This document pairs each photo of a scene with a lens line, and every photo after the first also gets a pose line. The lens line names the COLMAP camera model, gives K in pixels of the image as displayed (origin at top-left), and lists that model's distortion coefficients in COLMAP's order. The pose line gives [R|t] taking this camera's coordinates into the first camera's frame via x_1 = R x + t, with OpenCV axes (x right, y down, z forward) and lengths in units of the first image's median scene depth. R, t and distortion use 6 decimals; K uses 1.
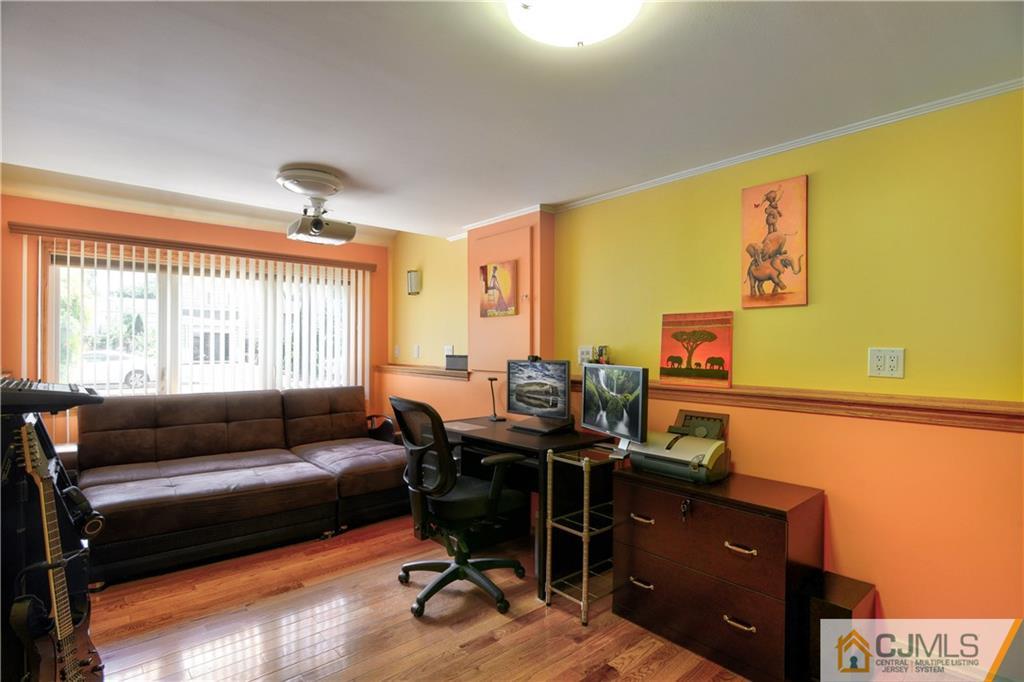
lens RADIAL K [[508.3, 0, 487.8], [0, 508.3, 344.2], [0, 0, 1]] dist [-0.002260, -0.000694]
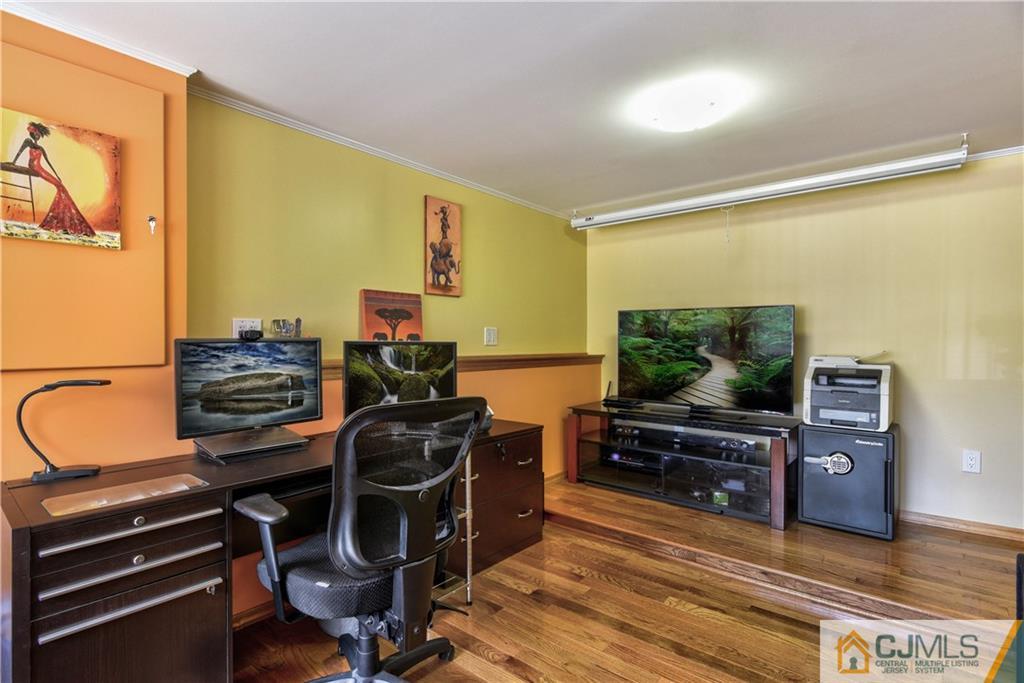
lens RADIAL K [[508.3, 0, 487.8], [0, 508.3, 344.7], [0, 0, 1]] dist [-0.002260, -0.000694]
pose [[-0.169432, -0.013402, 0.985451, -0.633908], [-0.012445, 0.999857, 0.011458, 0.032231], [-0.985463, -0.010323, -0.169575, 0.927487]]
